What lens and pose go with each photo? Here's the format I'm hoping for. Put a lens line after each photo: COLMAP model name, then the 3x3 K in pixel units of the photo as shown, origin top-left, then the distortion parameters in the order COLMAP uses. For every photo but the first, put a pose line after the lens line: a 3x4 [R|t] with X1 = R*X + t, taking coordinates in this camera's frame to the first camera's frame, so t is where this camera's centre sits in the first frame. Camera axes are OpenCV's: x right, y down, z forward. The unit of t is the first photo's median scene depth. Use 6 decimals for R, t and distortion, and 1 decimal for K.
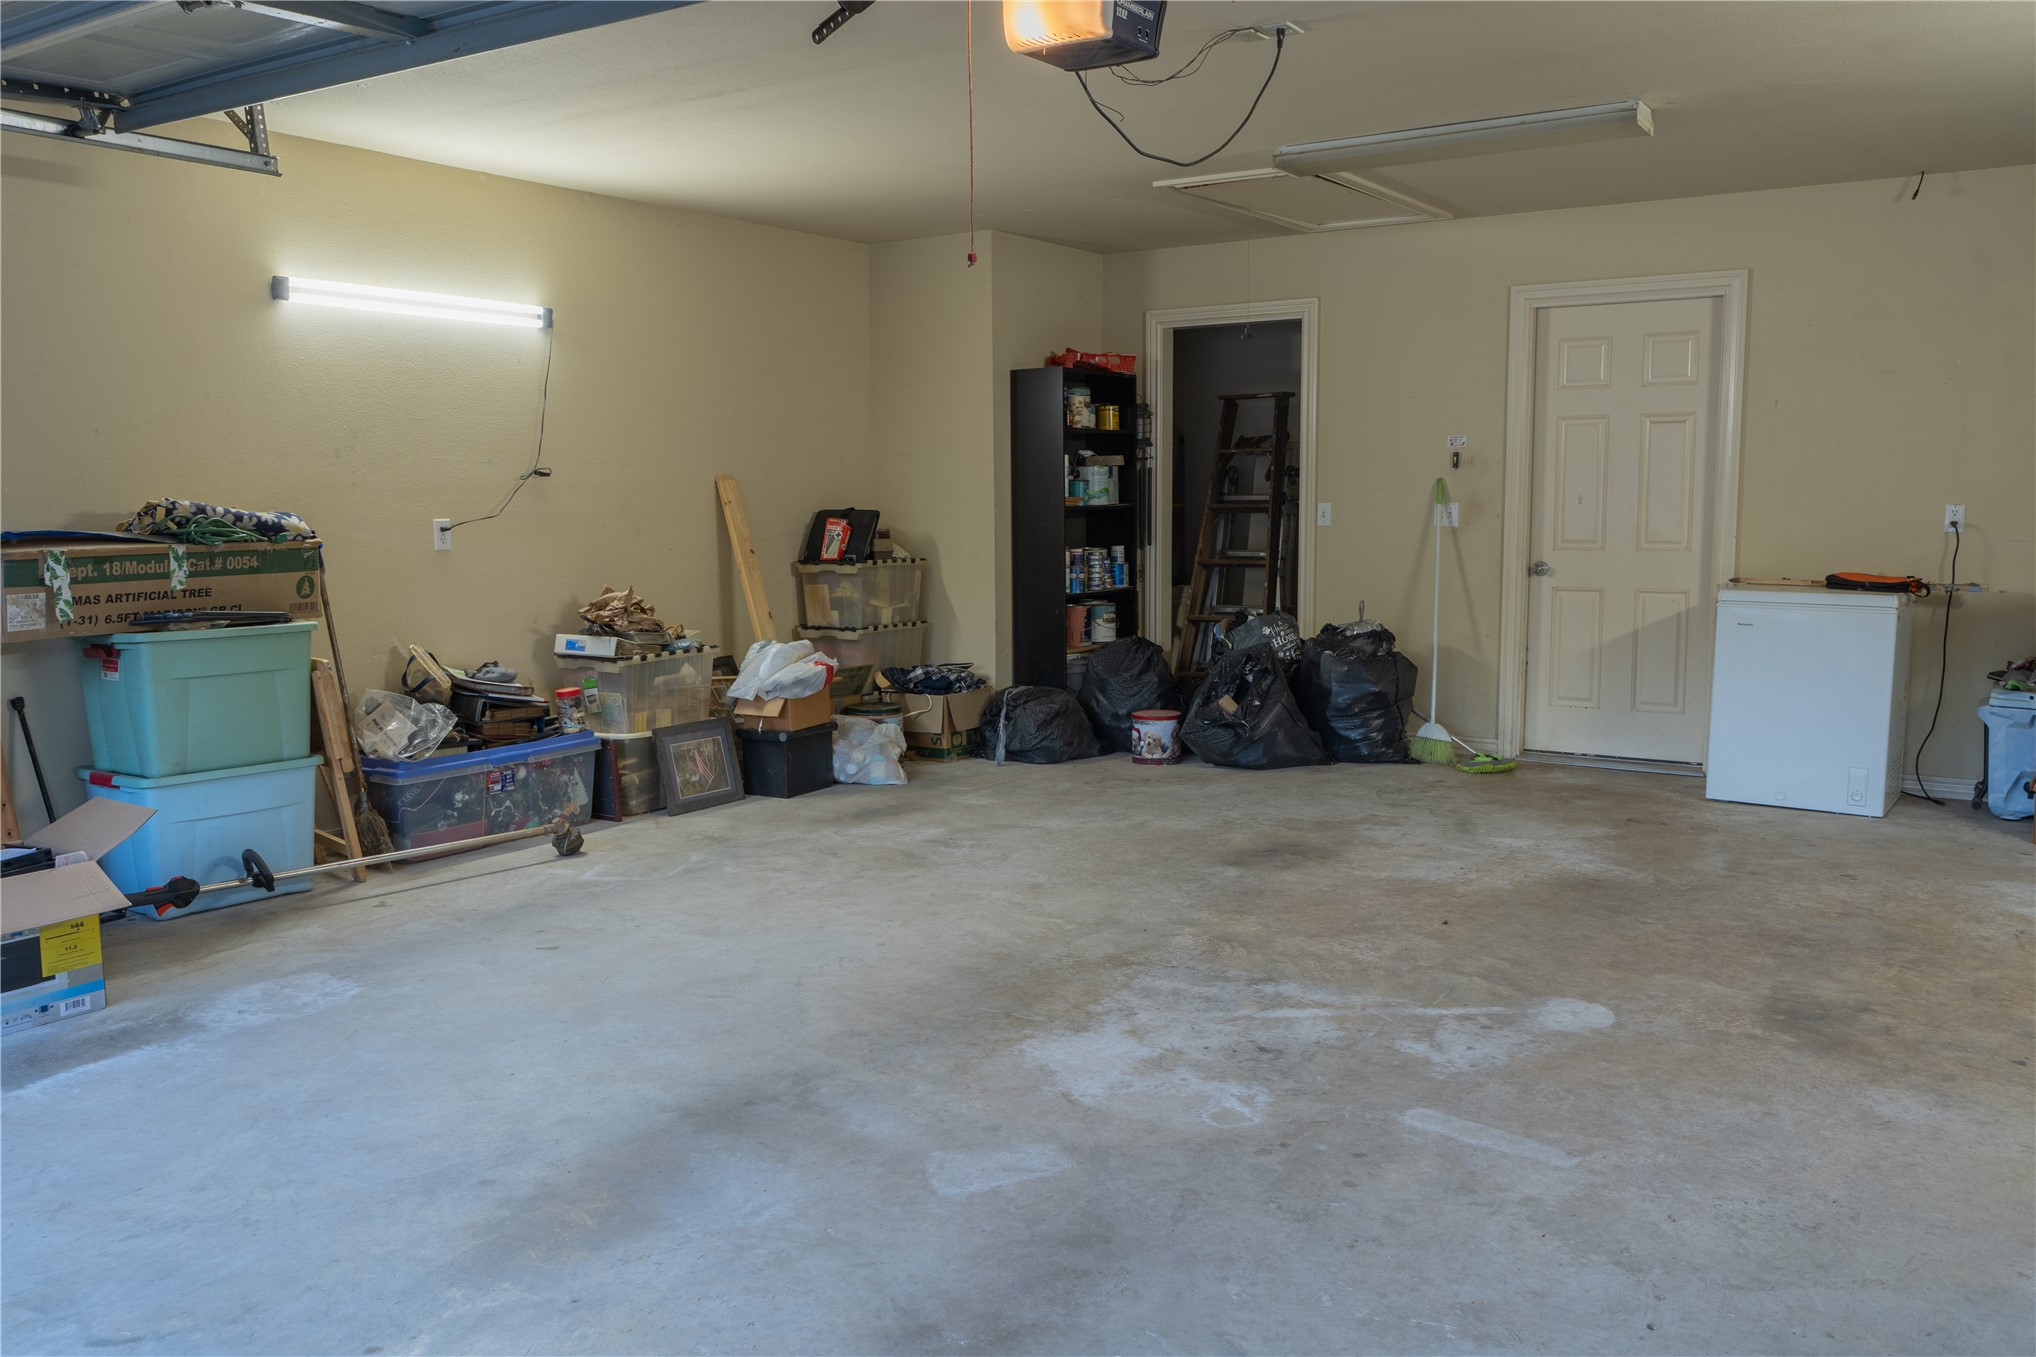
lens RADIAL K [[1603.9, 0, 1012.7], [0, 1603.9, 675.4], [0, 0, 1]] dist [-0.000168, -0.007927]
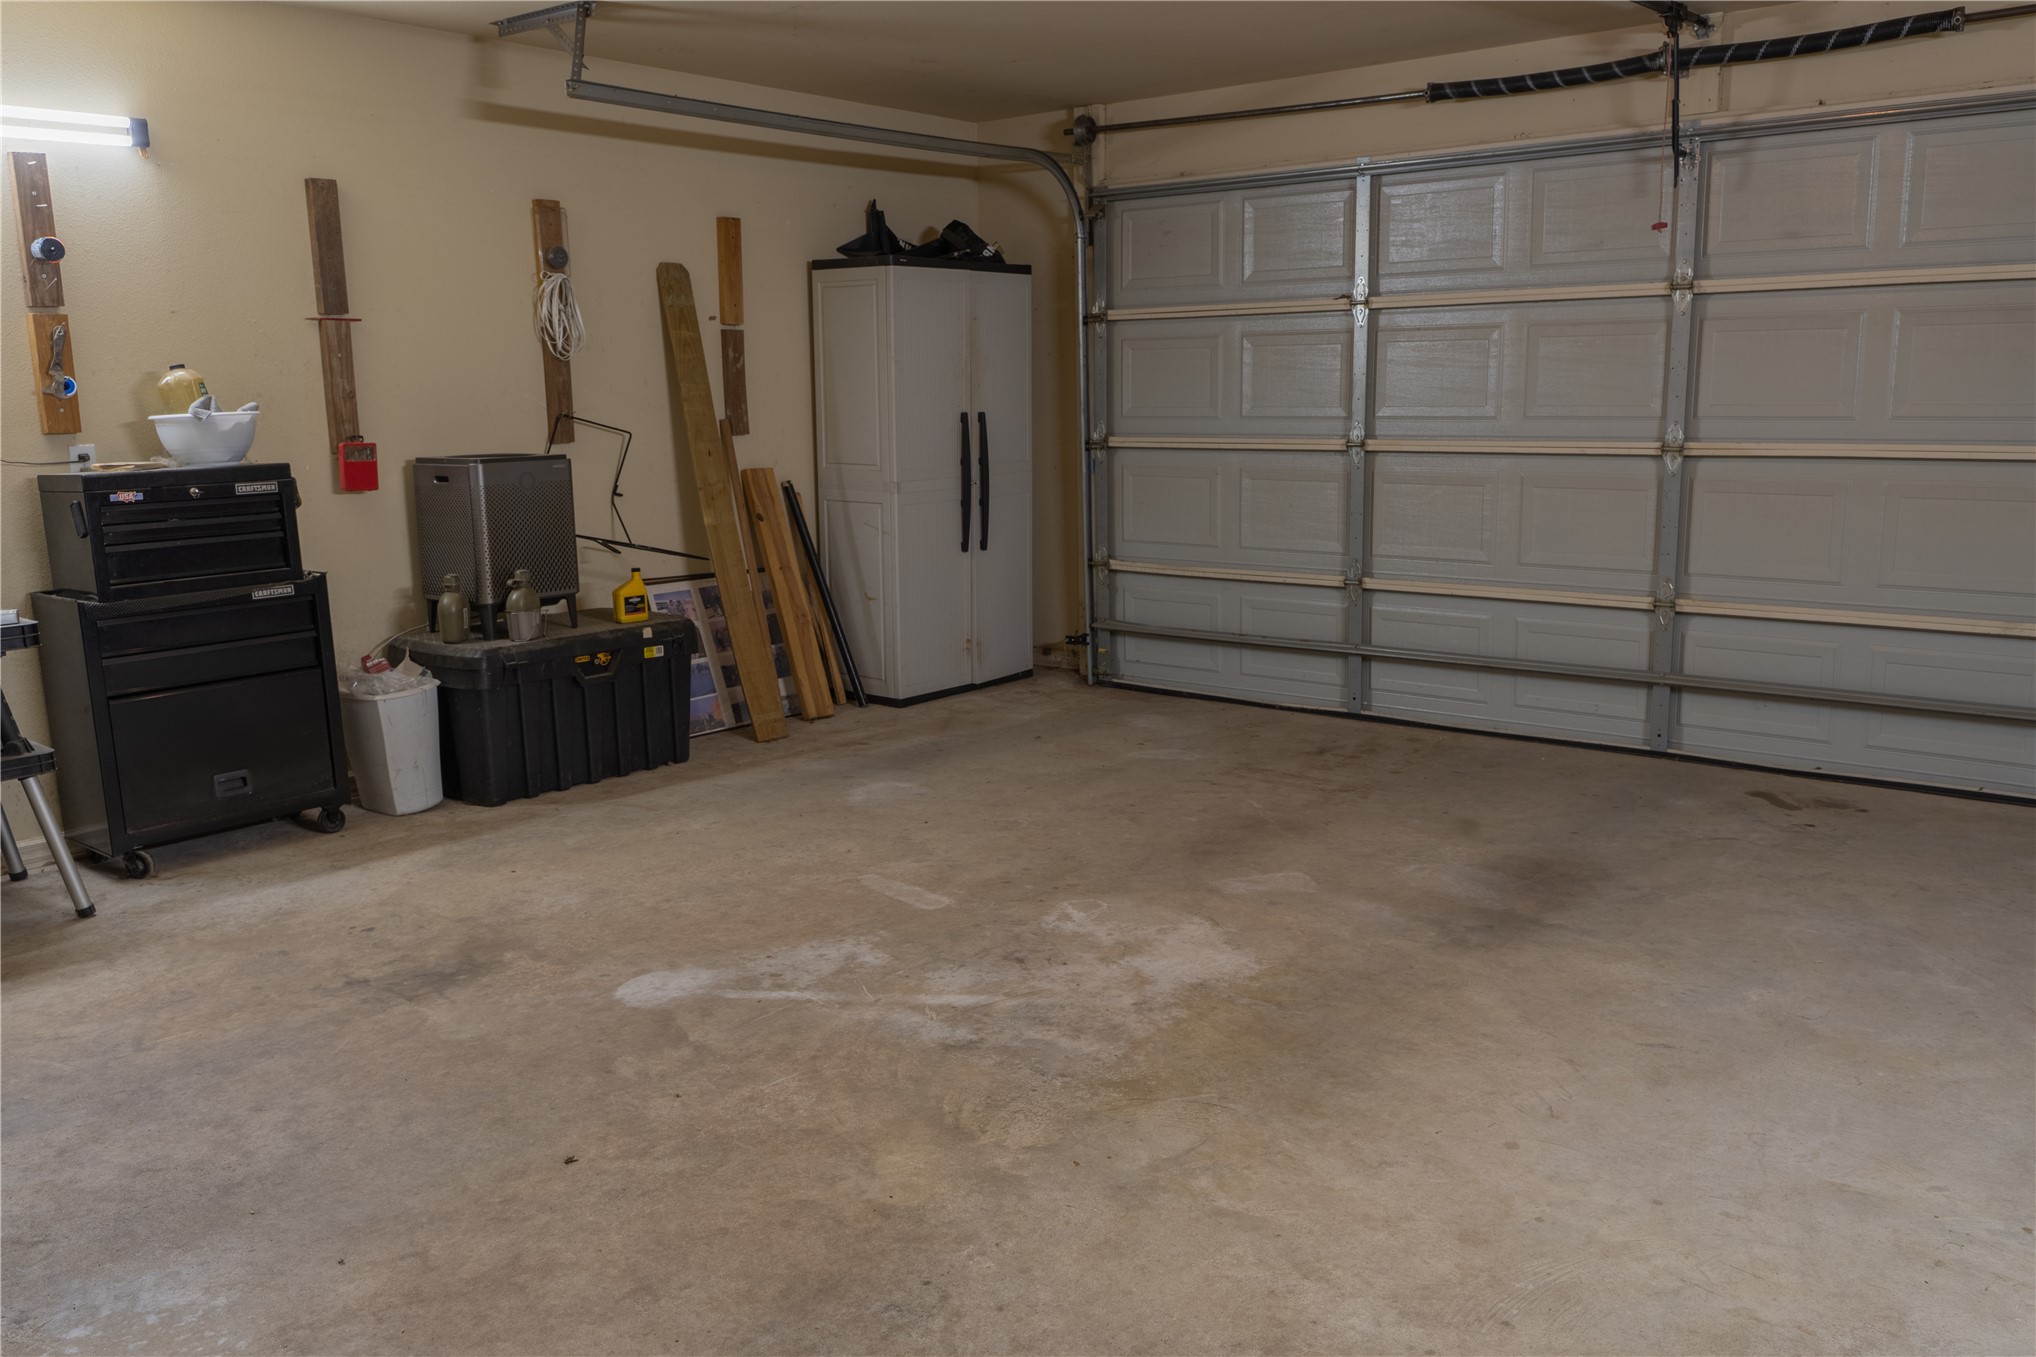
lens RADIAL K [[1601.0, 0, 1013.6], [0, 1601.0, 674.8], [0, 0, 1]] dist [-0.001255, -0.006947]
pose [[-0.994955, 0.005254, 0.100185, 0.050052], [0.034250, 0.956419, 0.289981, -0.206067], [-0.094295, 0.291950, -0.951774, 1.672988]]
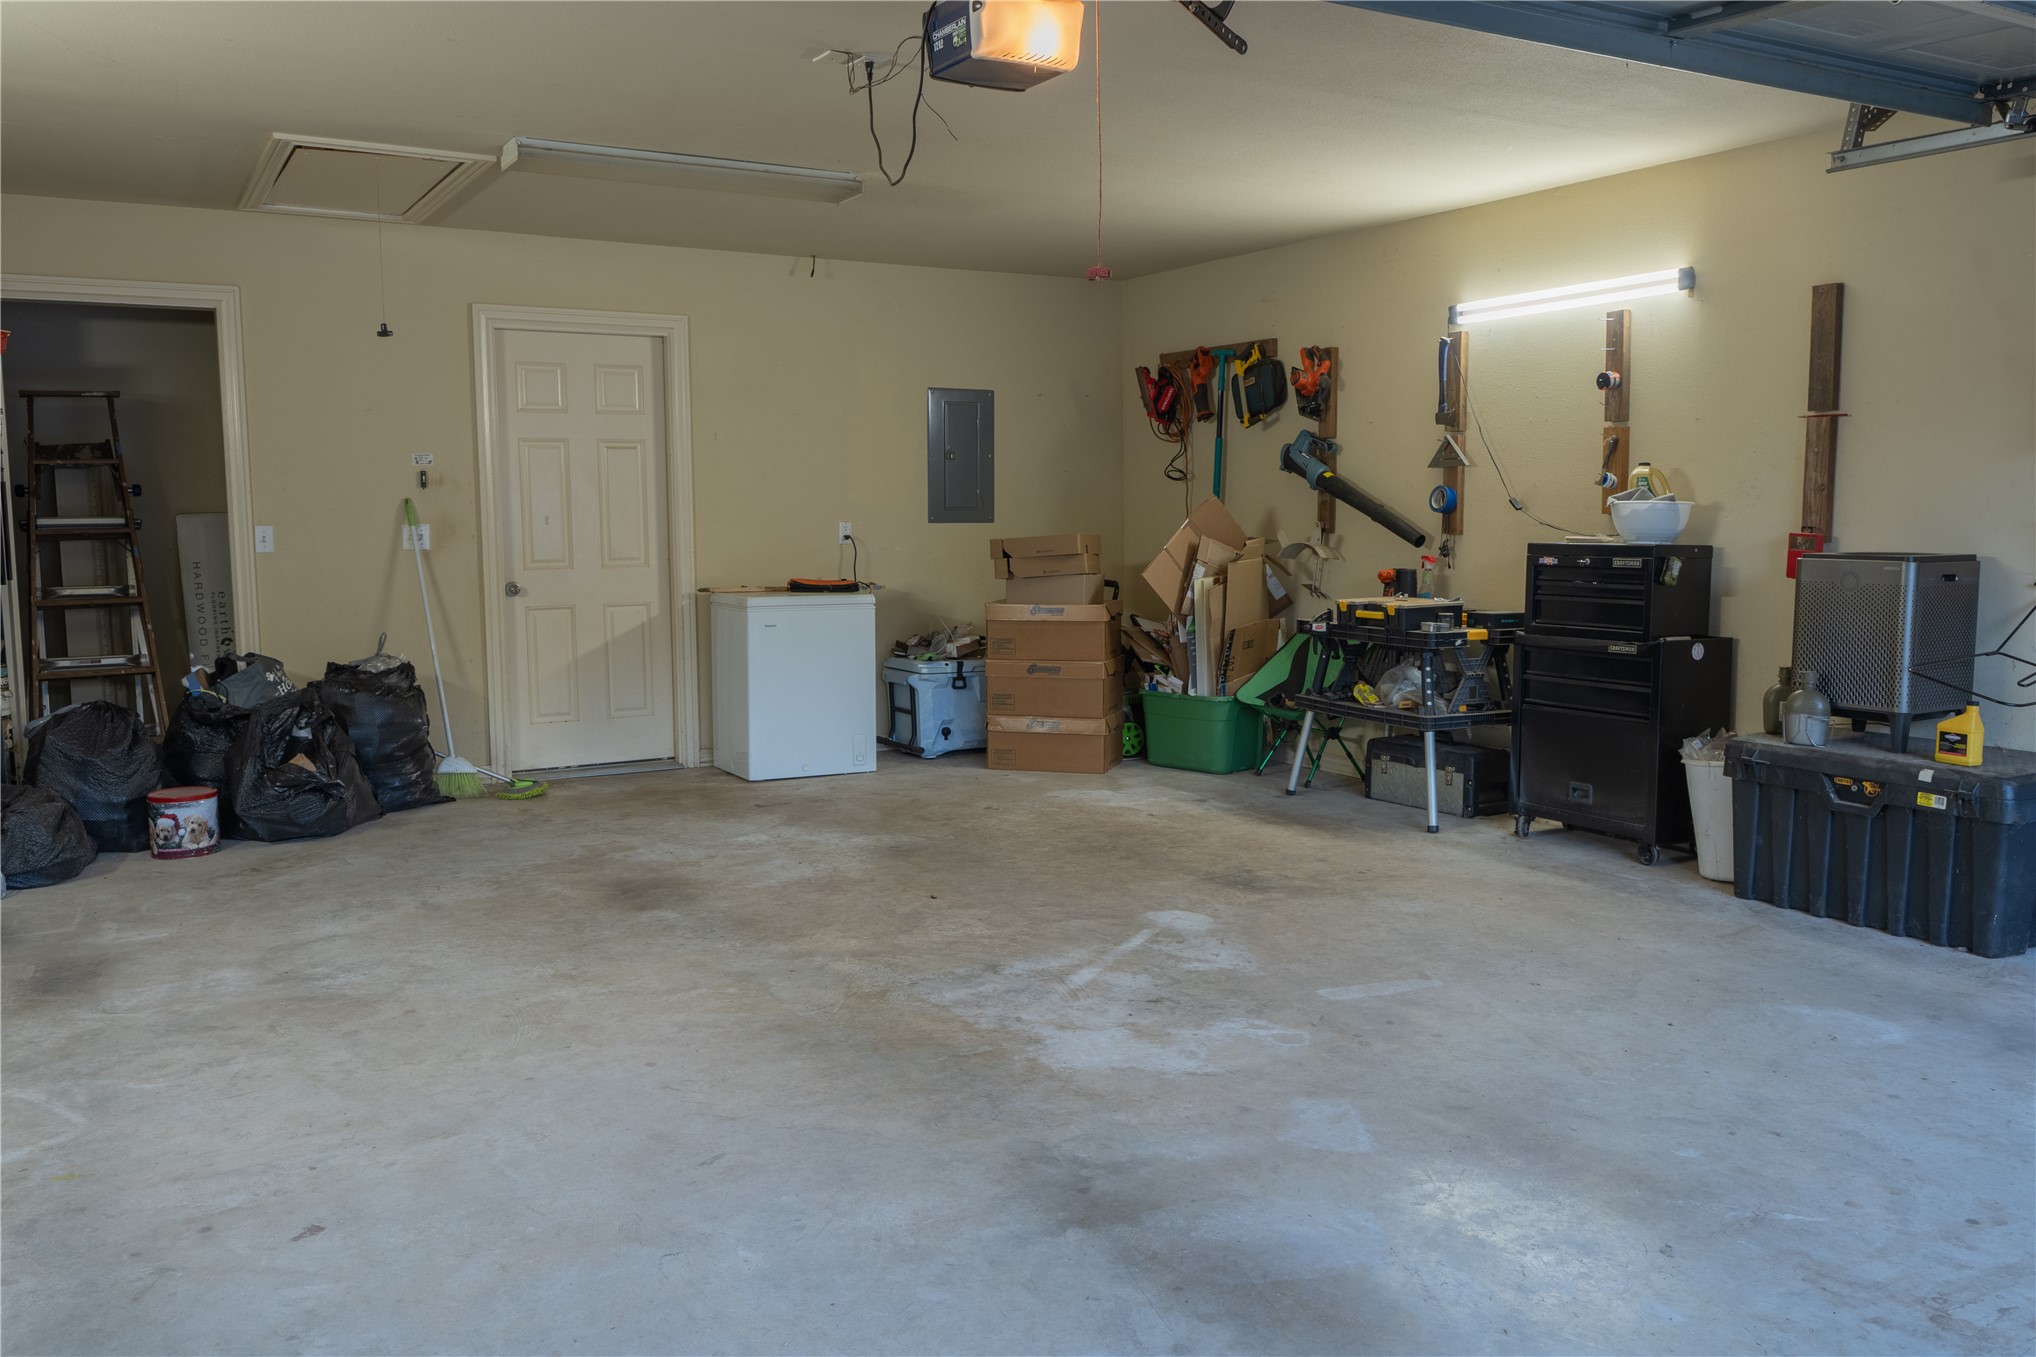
lens RADIAL K [[1603.9, 0, 1012.7], [0, 1603.9, 675.4], [0, 0, 1]] dist [-0.000168, -0.007927]
pose [[0.444462, -0.090597, 0.891204, -0.763005], [0.104271, 0.993342, 0.048978, -0.052878], [-0.889708, 0.071158, 0.450950, 0.490742]]
